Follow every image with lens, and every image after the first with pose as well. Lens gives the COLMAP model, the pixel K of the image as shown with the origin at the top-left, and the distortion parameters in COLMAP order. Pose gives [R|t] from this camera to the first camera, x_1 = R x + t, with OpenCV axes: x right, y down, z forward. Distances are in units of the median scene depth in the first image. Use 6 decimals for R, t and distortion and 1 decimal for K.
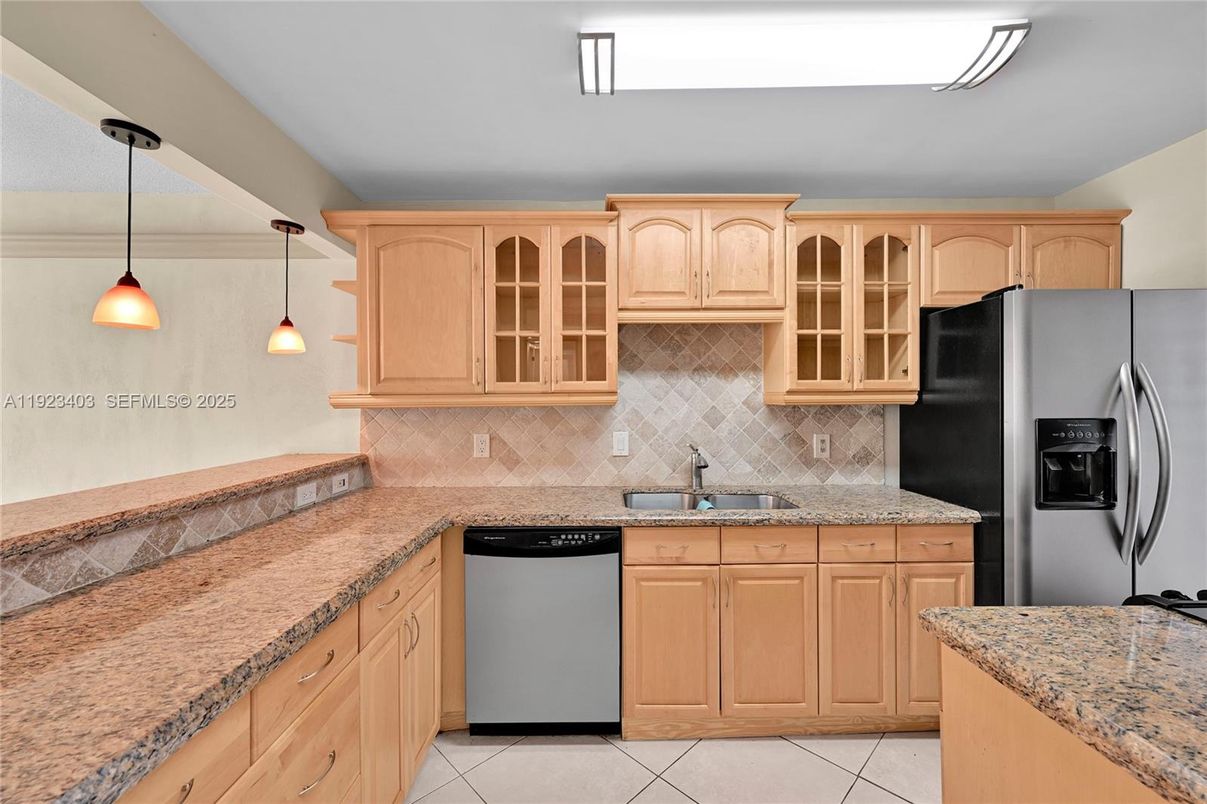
lens RADIAL K [[452.1, 0, 603.5], [0, 452.1, 402.0], [0, 0, 1]] dist [-0.000839, -0.000007]
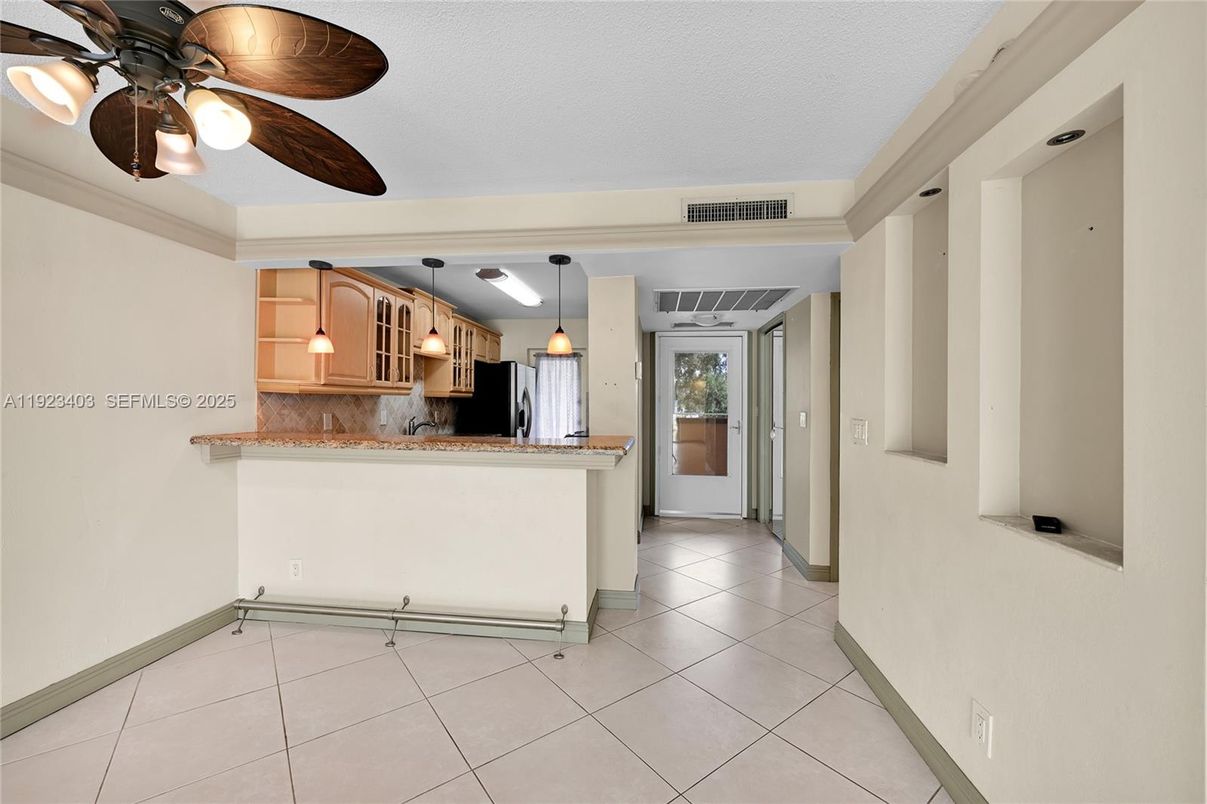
lens RADIAL K [[496.6, 0, 603.5], [0, 496.6, 402.0], [0, 0, 1]] dist [-0.000999, 0.000146]
pose [[0.121065, 0.008502, 0.992608, -1.974040], [-0.013597, 0.999884, -0.006906, 0.038128], [-0.992552, -0.012660, 0.121166, -0.068651]]
